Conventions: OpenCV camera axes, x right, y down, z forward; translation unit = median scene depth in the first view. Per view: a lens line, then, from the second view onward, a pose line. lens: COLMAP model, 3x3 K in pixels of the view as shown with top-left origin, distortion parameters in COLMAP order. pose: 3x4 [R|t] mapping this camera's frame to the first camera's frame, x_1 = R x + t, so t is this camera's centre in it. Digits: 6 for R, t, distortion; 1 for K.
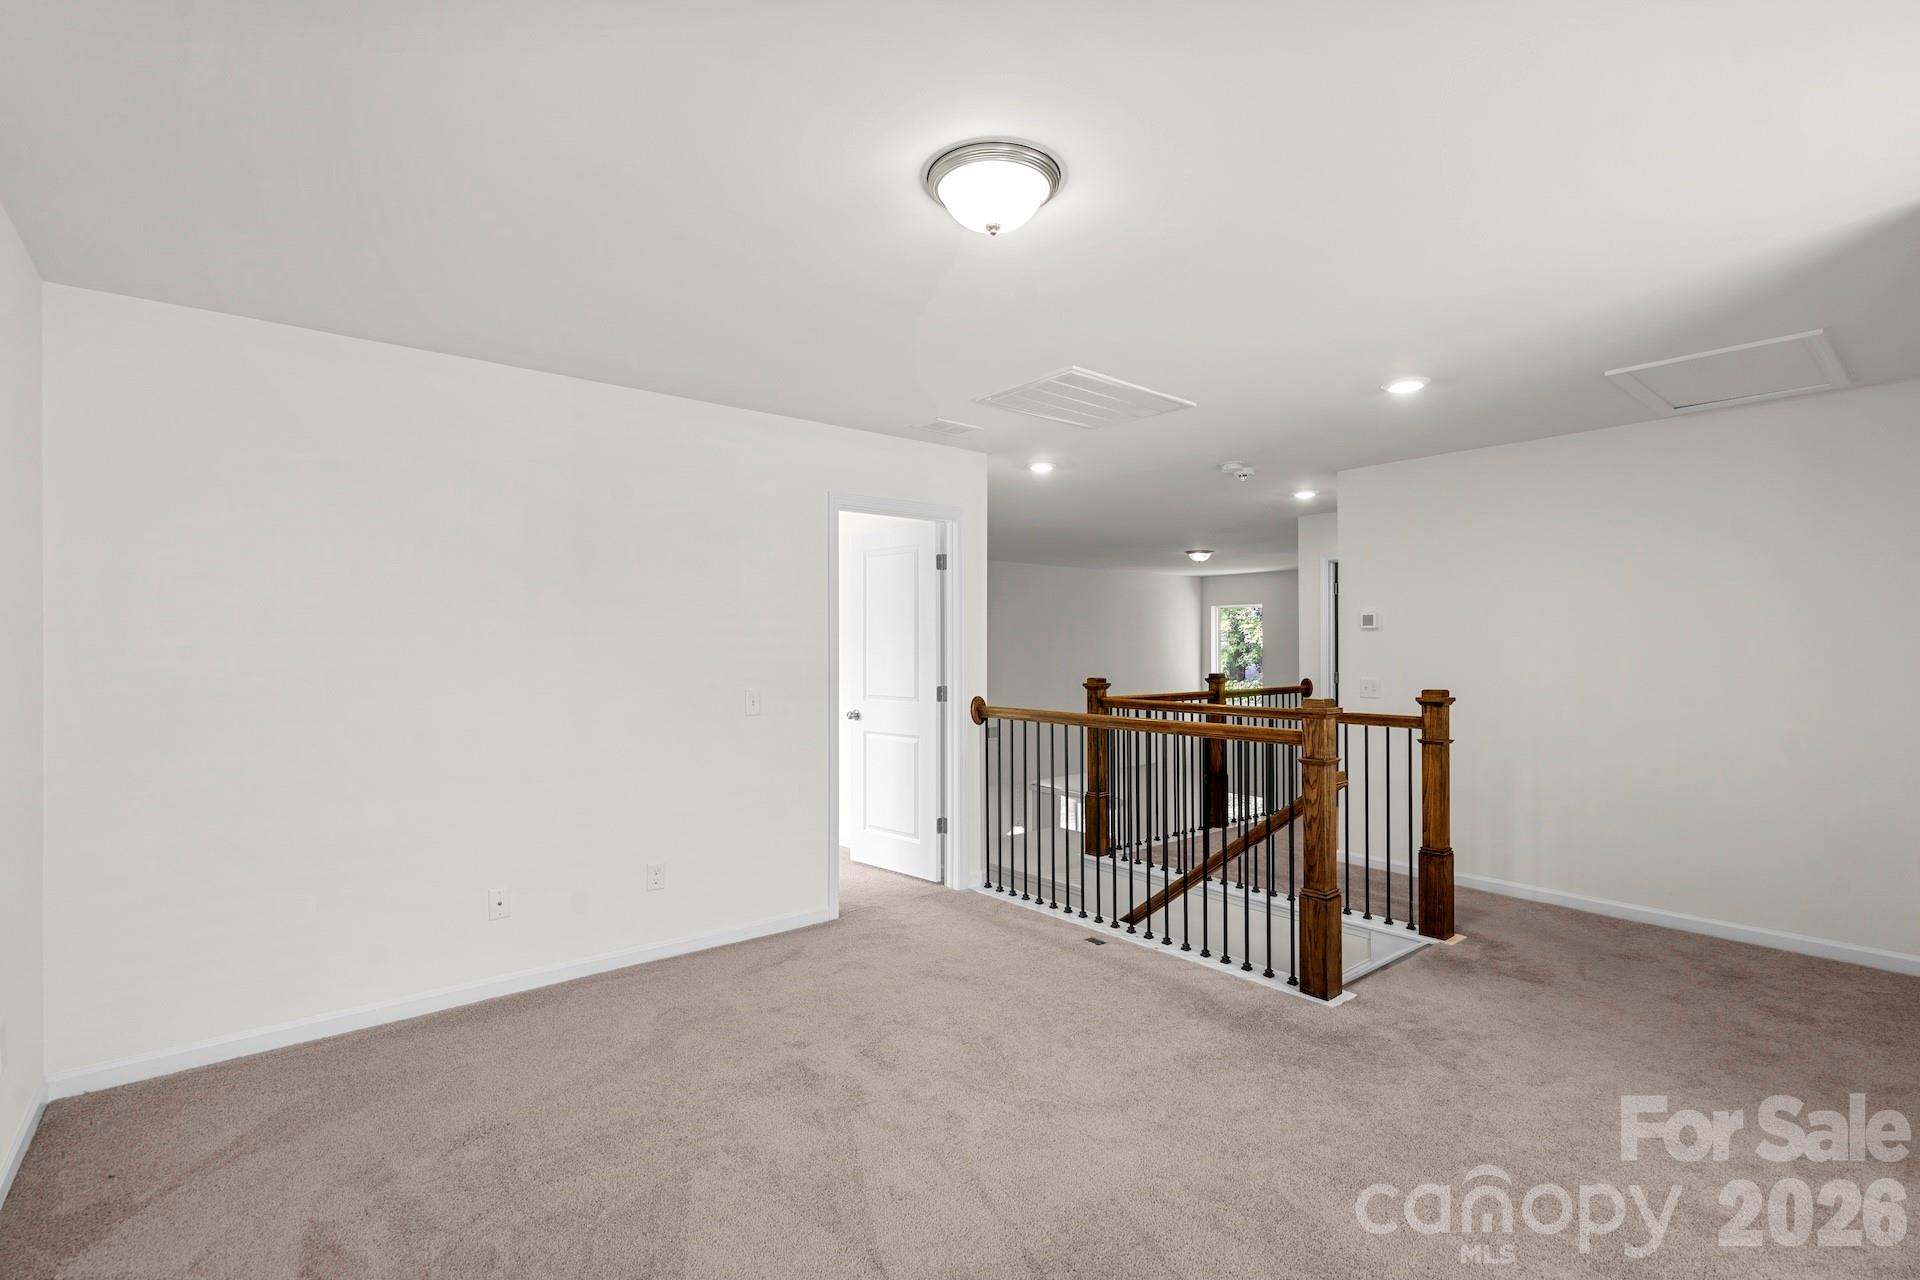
lens RADIAL K [[874.9, 0, 960.0], [0, 874.9, 640.0], [0, 0, 1]] dist [0.012131, 0.000180]
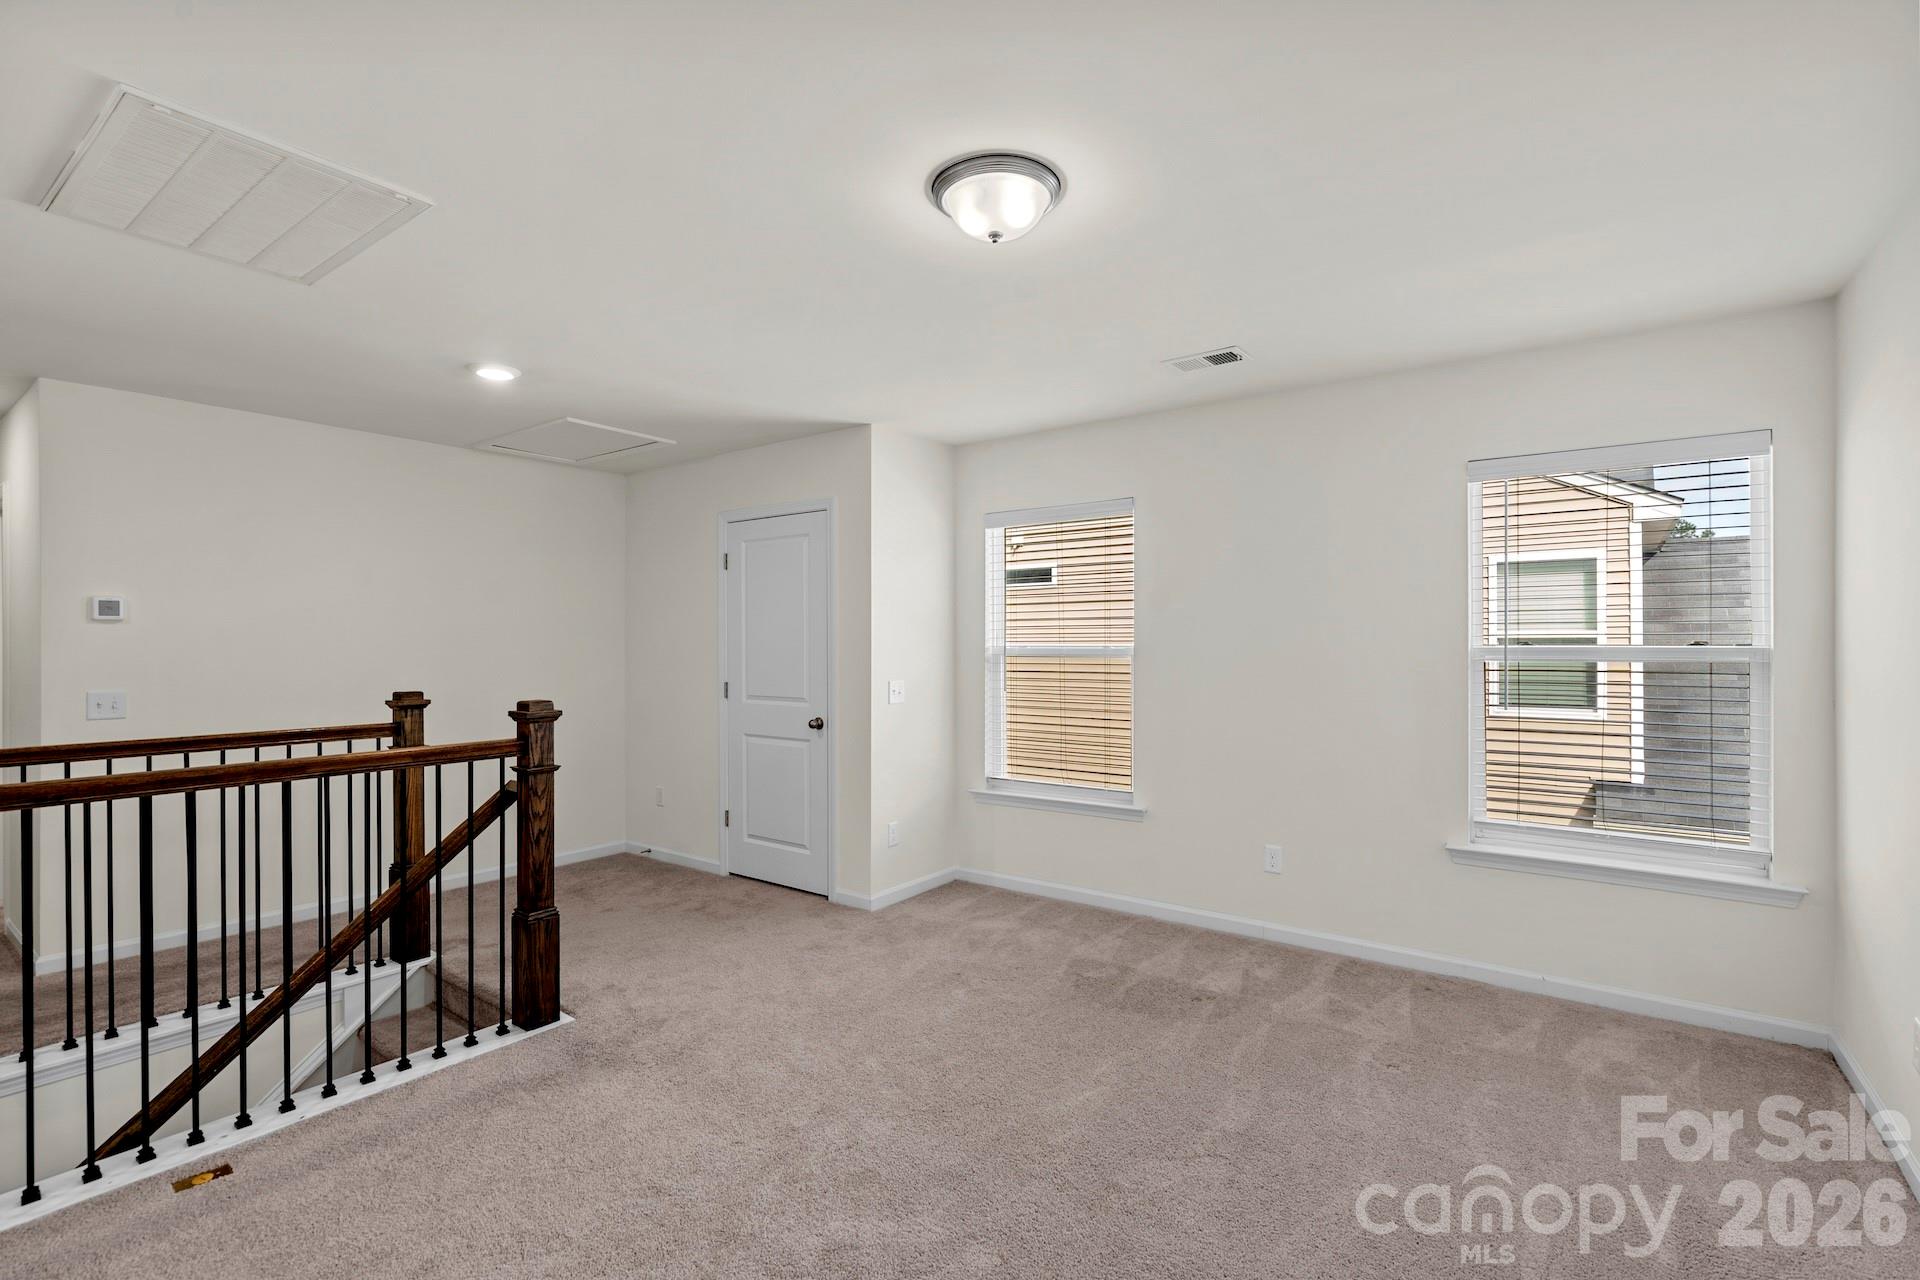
lens RADIAL K [[872.8, 0, 961.0], [0, 872.8, 647.0], [0, 0, 1]] dist [-0.002408, 0.000031]
pose [[-0.236595, -0.000807, 0.971608, -0.513212], [-0.002200, 0.999998, 0.000295, 0.008531], [-0.971606, -0.002068, -0.236596, 0.697288]]
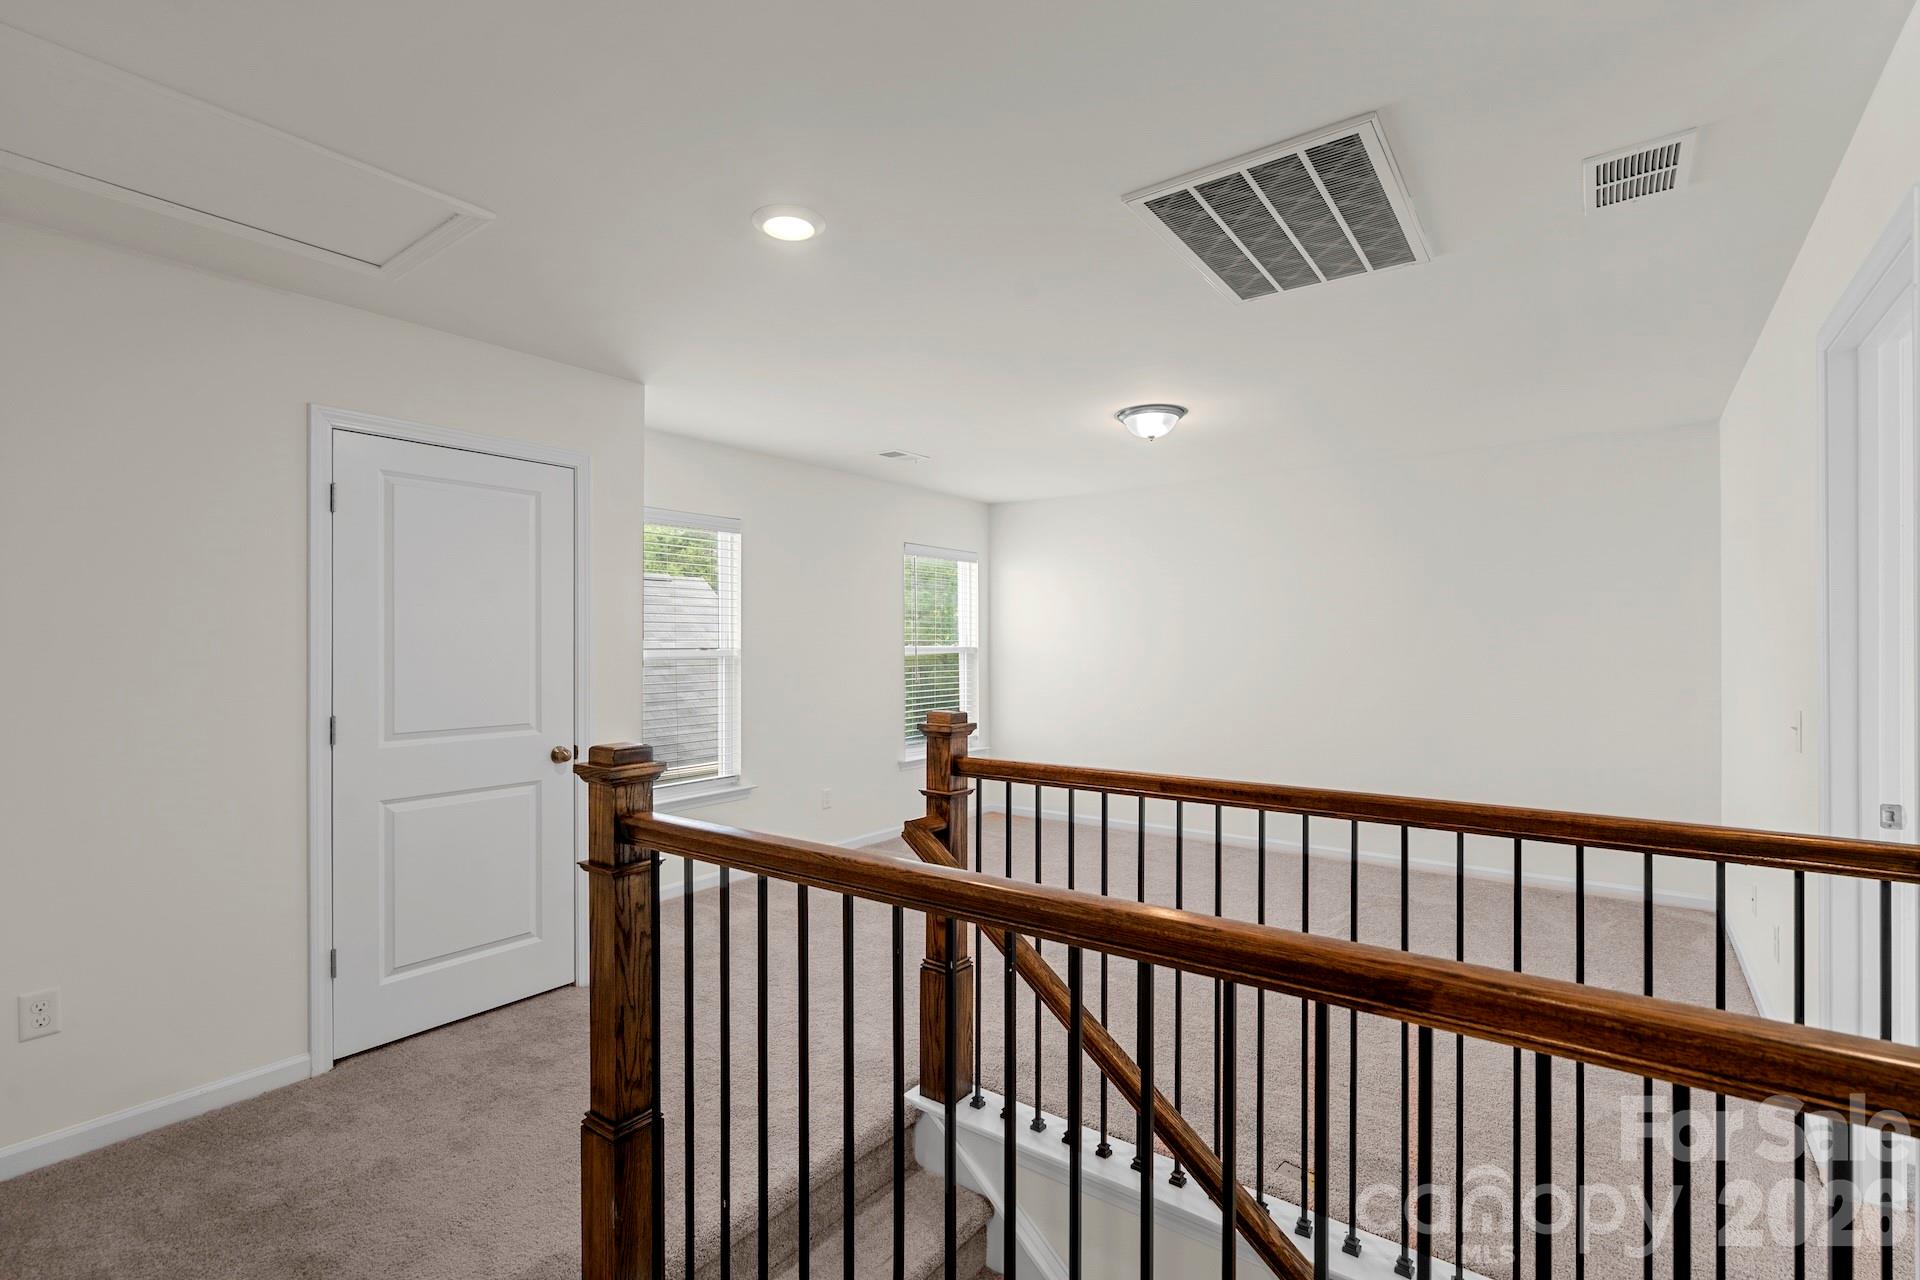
lens RADIAL K [[872.8, 0, 961.0], [0, 872.8, 647.0], [0, 0, 1]] dist [-0.002408, 0.000031]
pose [[-0.974188, -0.001038, -0.225738, 0.502262], [-0.001366, 0.999998, 0.001294, 0.004498], [0.225736, 0.001569, -0.974187, 1.549299]]
